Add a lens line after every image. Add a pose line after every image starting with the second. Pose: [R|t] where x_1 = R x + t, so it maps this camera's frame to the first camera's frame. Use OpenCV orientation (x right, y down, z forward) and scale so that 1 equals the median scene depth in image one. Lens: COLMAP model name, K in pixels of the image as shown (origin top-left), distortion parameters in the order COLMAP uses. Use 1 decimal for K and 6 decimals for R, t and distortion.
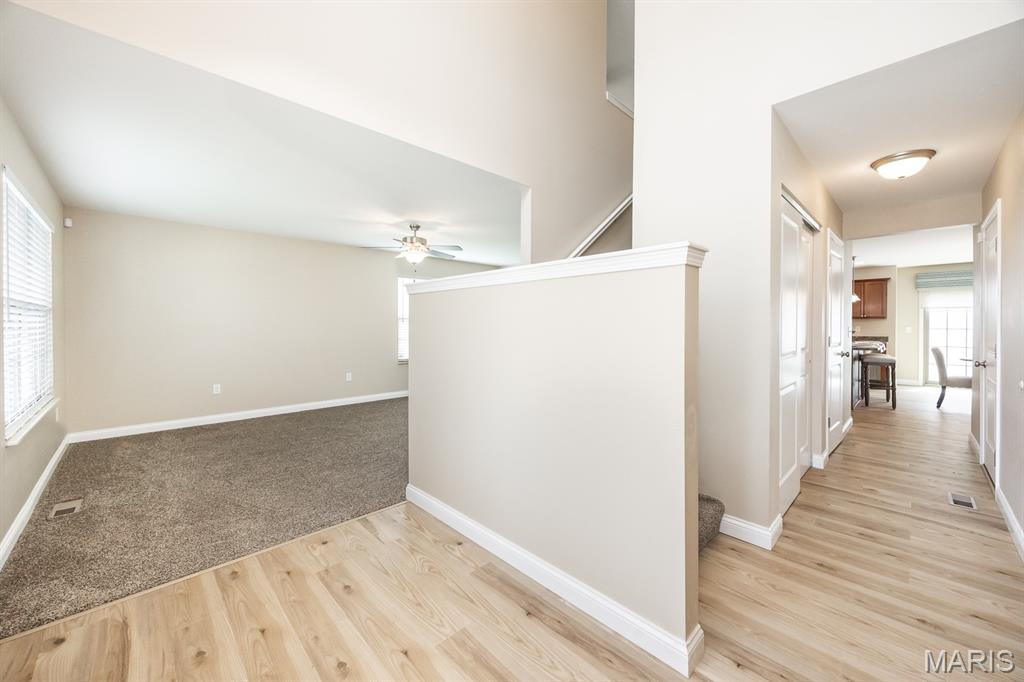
lens RADIAL K [[386.6, 0, 514.4], [0, 386.6, 328.9], [0, 0, 1]] dist [-0.010846, -0.000142]
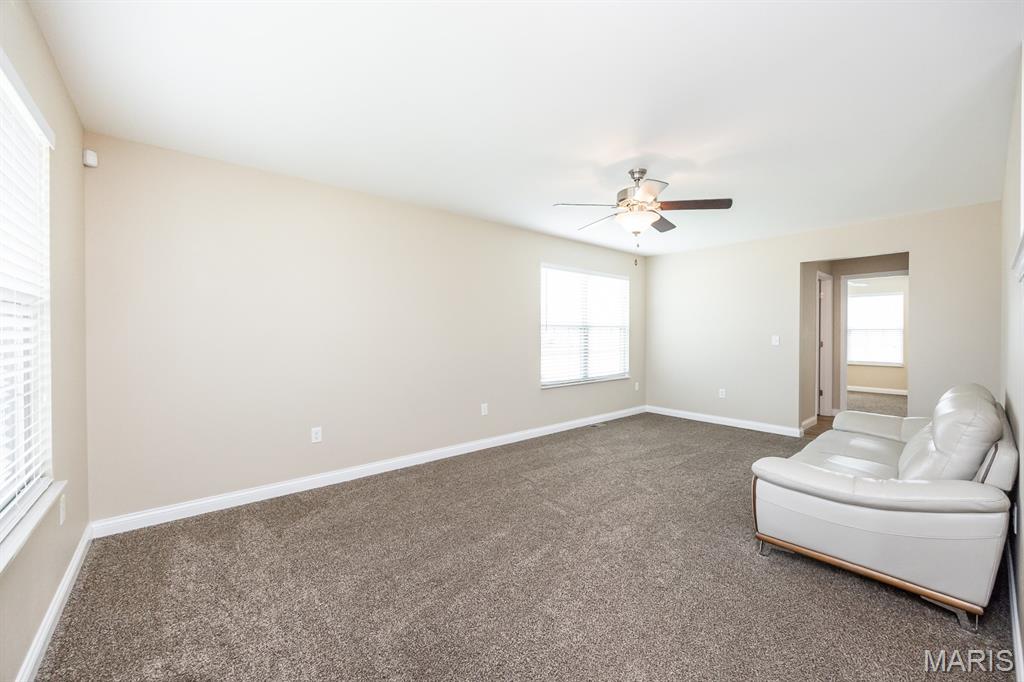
lens RADIAL K [[386.6, 0, 515.1], [0, 386.6, 338.2], [0, 0, 1]] dist [-0.010846, -0.000142]
pose [[0.998311, 0.001026, -0.058079, -0.493661], [-0.000910, 0.999998, 0.002031, -0.006810], [0.058081, -0.001974, 0.998310, 0.458711]]
